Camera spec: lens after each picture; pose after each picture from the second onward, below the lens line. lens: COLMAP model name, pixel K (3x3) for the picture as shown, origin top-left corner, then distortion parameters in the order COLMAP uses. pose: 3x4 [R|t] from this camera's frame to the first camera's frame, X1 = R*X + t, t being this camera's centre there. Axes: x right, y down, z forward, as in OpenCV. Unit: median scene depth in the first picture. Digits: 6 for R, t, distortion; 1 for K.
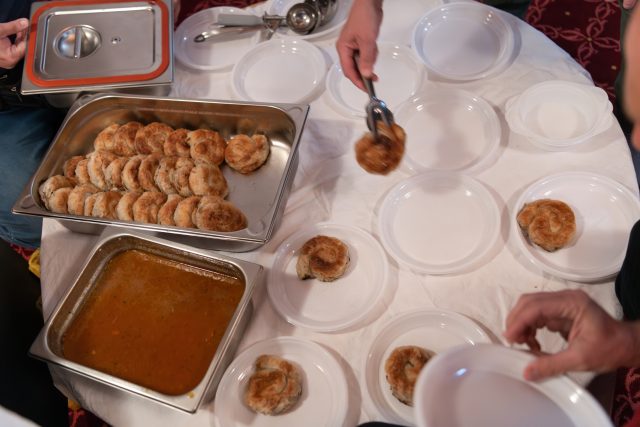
lens RADIAL K [[1713.8, 0, 319.8], [0, 1713.8, 212.3], [0, 0, 1]] dist [-0.001531, 0.000000]
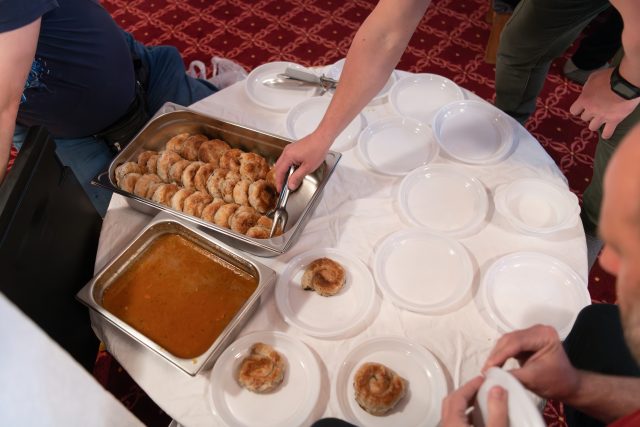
lens RADIAL K [[1713.8, 0, 319.7], [0, 1713.8, 214.2], [0, 0, 1]] dist [-0.001531, 0.000000]
pose [[0.973530, 0.227728, -0.019477, 0.012571], [-0.228056, 0.973505, -0.016675, 0.004632], [0.015163, 0.020676, 0.999671, -0.238698]]
